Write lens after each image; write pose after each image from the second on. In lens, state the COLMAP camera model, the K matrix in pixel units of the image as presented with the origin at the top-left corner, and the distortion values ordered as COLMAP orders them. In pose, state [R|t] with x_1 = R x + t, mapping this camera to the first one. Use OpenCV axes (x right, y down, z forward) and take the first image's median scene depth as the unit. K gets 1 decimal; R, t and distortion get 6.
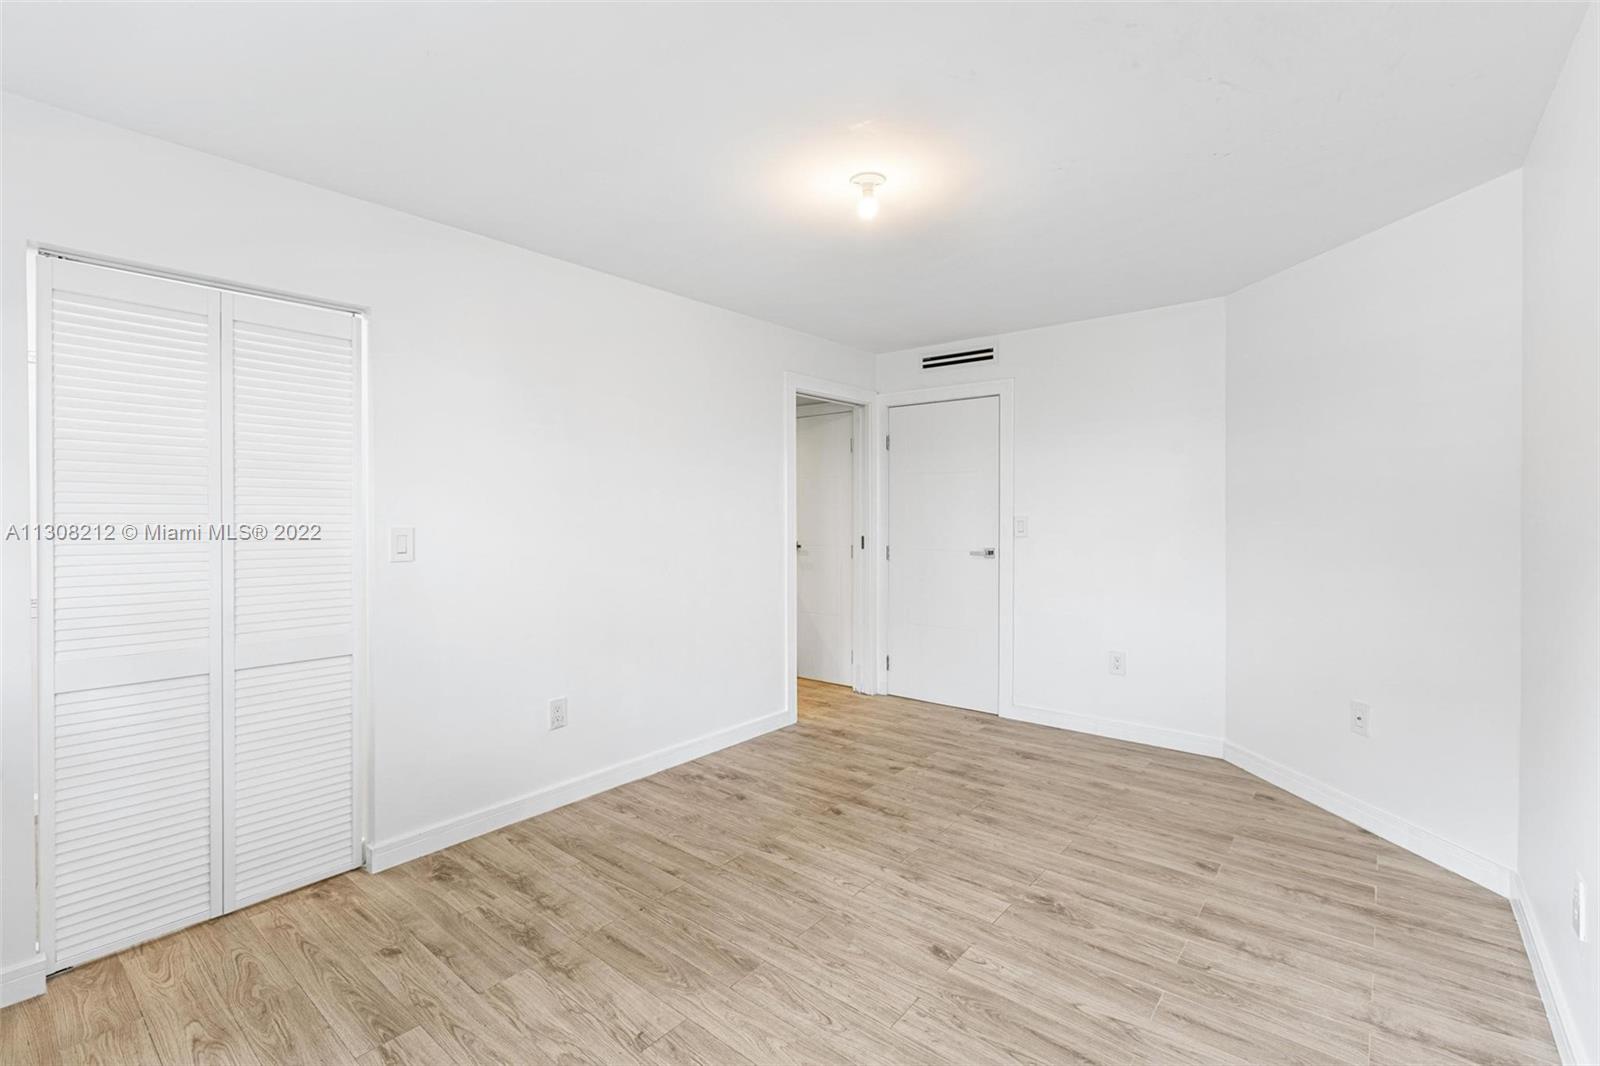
lens RADIAL K [[729.5, 0, 797.8], [0, 729.5, 523.9], [0, 0, 1]] dist [-0.000476, -0.000441]
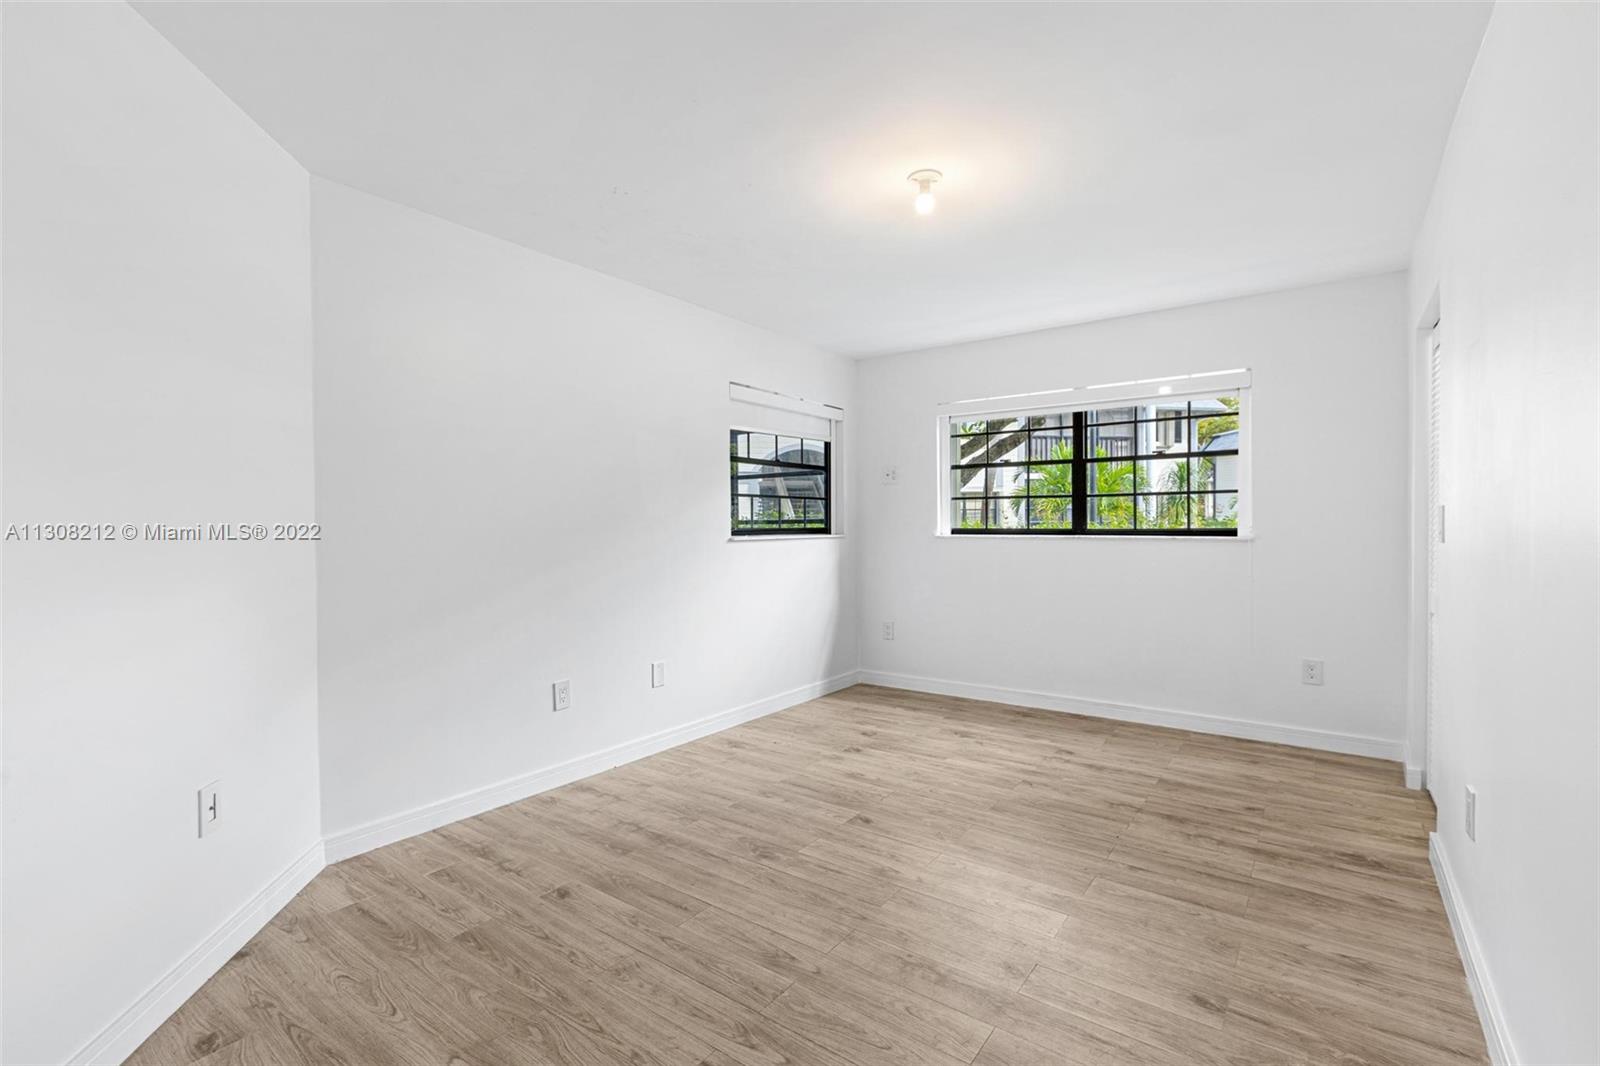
lens RADIAL K [[729.5, 0, 799.9], [0, 729.5, 527.4], [0, 0, 1]] dist [-0.000476, -0.000441]
pose [[-0.998435, 0.009211, -0.055152, 0.334690], [0.008035, 0.999737, 0.021495, 0.006214], [0.055336, 0.021018, -0.998247, 2.027529]]
